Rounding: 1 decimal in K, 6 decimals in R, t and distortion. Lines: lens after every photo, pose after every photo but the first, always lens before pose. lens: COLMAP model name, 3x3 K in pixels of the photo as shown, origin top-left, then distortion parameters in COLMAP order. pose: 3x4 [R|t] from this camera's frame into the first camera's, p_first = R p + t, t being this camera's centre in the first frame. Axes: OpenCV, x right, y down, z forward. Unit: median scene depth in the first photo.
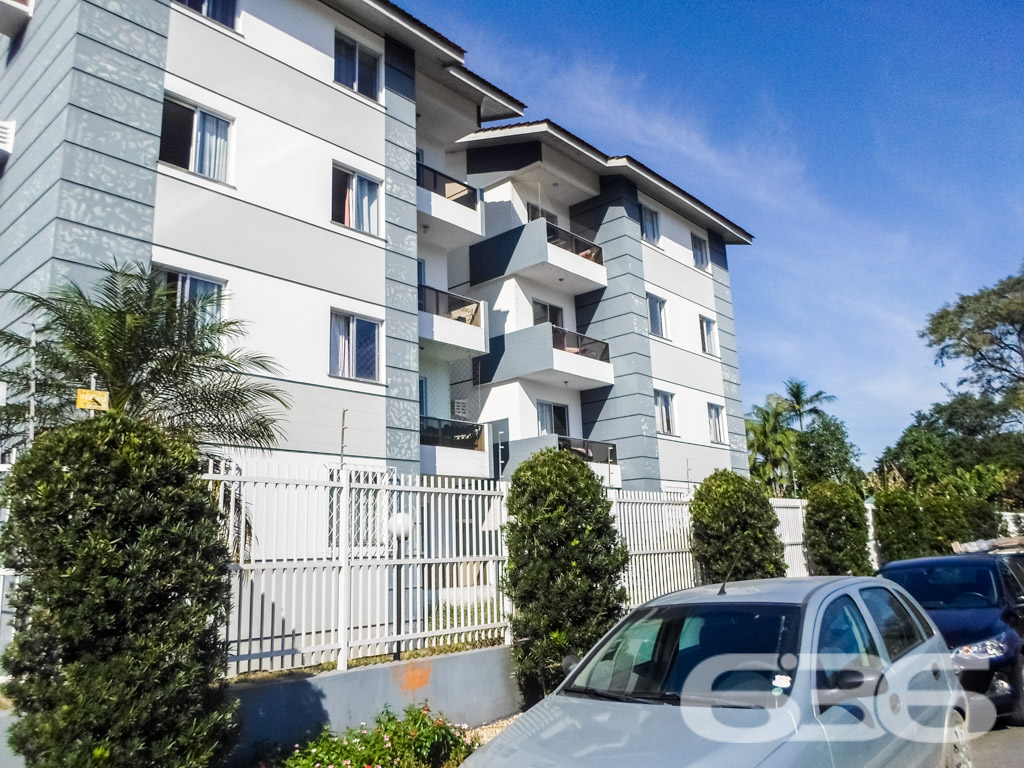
lens RADIAL K [[779.3, 0, 514.8], [0, 779.3, 385.0], [0, 0, 1]] dist [-0.035963, -0.007445]
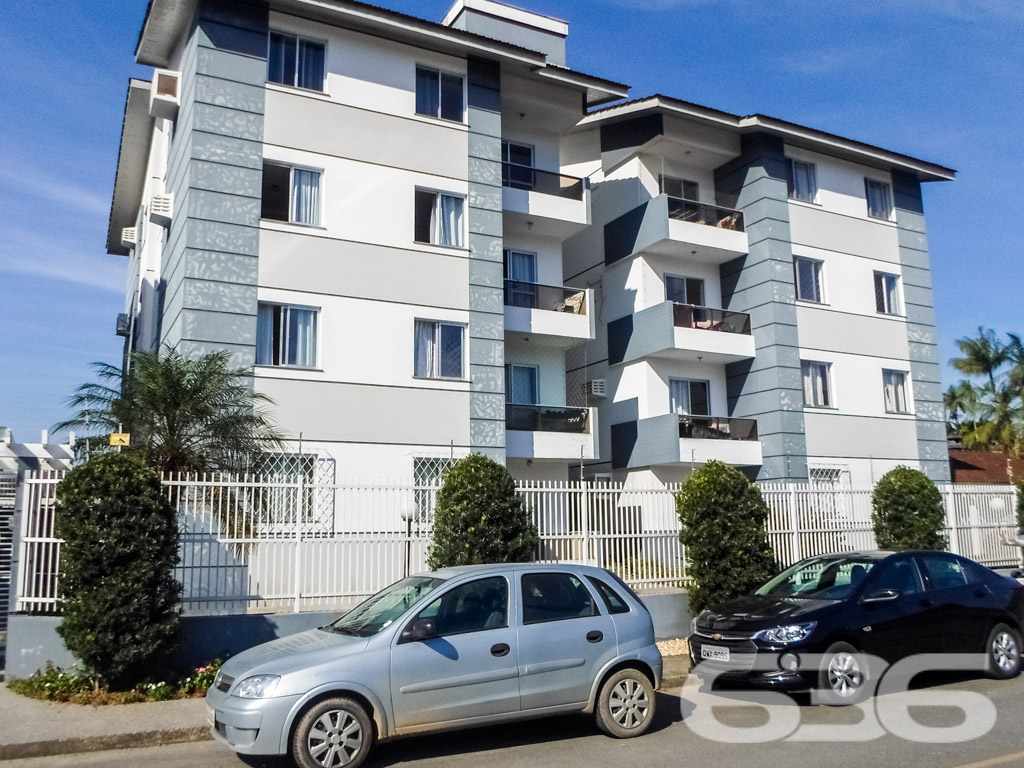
lens RADIAL K [[882.4, 0, 510.1], [0, 882.4, 381.6], [0, 0, 1]] dist [-0.035659, 0.005082]
pose [[0.930256, -0.033408, -0.365387, 0.337760], [0.054470, 0.997386, 0.047484, -0.054006], [0.362846, -0.064075, 0.929644, -0.162190]]
